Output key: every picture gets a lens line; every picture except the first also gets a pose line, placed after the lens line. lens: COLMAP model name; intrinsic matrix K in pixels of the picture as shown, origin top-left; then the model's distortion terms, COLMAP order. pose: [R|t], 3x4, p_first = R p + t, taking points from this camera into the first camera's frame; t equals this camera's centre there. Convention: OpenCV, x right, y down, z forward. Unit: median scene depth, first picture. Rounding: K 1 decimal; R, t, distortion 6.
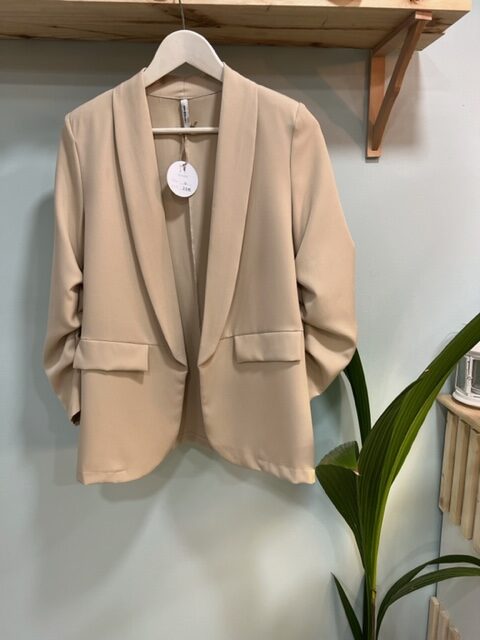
lens RADIAL K [[485.1, 0, 242.2], [0, 485.1, 320.6], [0, 0, 1]] dist [0.041532, -0.055068]
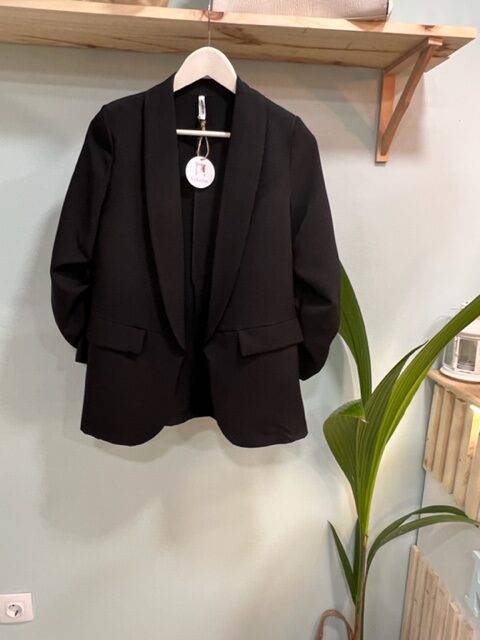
lens RADIAL K [[441.0, 0, 231.7], [0, 441.0, 312.7], [0, 0, 1]] dist [-0.012581, 0.008651]
pose [[0.999304, 0.037146, 0.003414, -0.080451], [-0.037149, 0.999310, 0.000669, 0.038422], [-0.003387, -0.000795, 0.999994, -0.047769]]
